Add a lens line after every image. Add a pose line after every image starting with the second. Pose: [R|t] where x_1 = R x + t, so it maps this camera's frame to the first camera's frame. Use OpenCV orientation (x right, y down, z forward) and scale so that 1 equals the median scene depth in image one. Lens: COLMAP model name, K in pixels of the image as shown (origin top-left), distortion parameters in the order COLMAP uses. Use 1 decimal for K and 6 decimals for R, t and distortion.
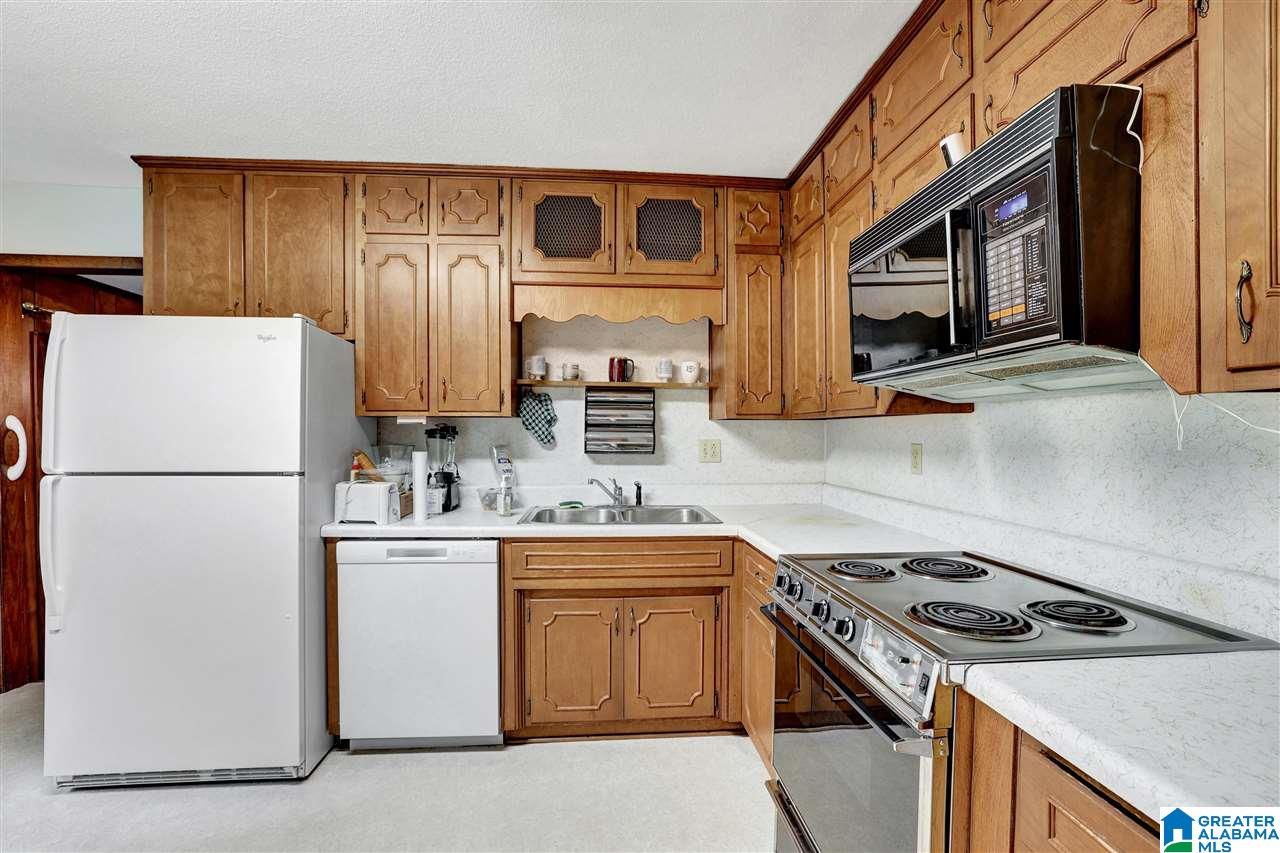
lens RADIAL K [[550.2, 0, 644.1], [0, 550.2, 423.5], [0, 0, 1]] dist [-0.036249, 0.000678]
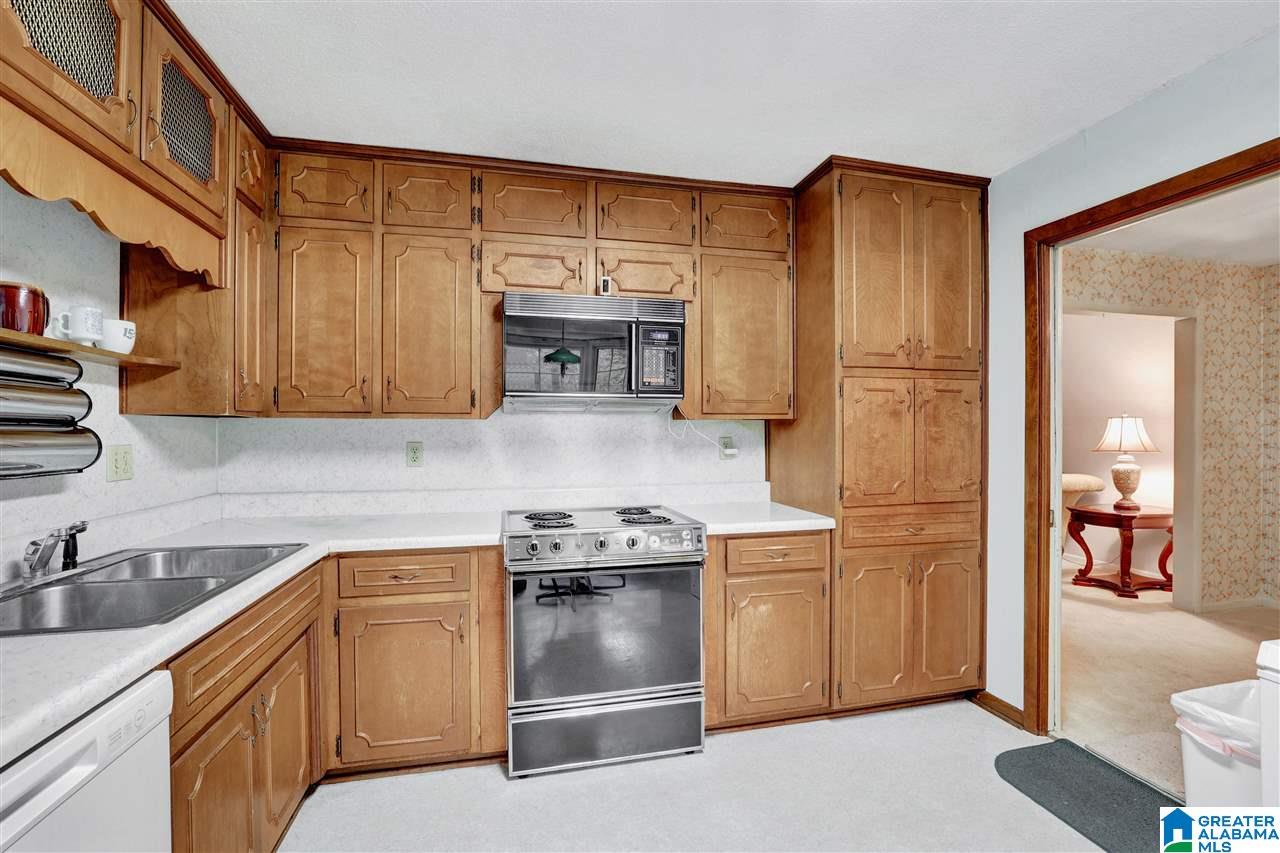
lens RADIAL K [[550.2, 0, 644.1], [0, 550.2, 423.5], [0, 0, 1]] dist [-0.036249, 0.000678]
pose [[-0.133881, 0.012121, 0.990923, -0.775874], [-0.014811, 0.999789, -0.014230, 0.005430], [-0.990887, -0.016582, -0.133673, 0.644570]]
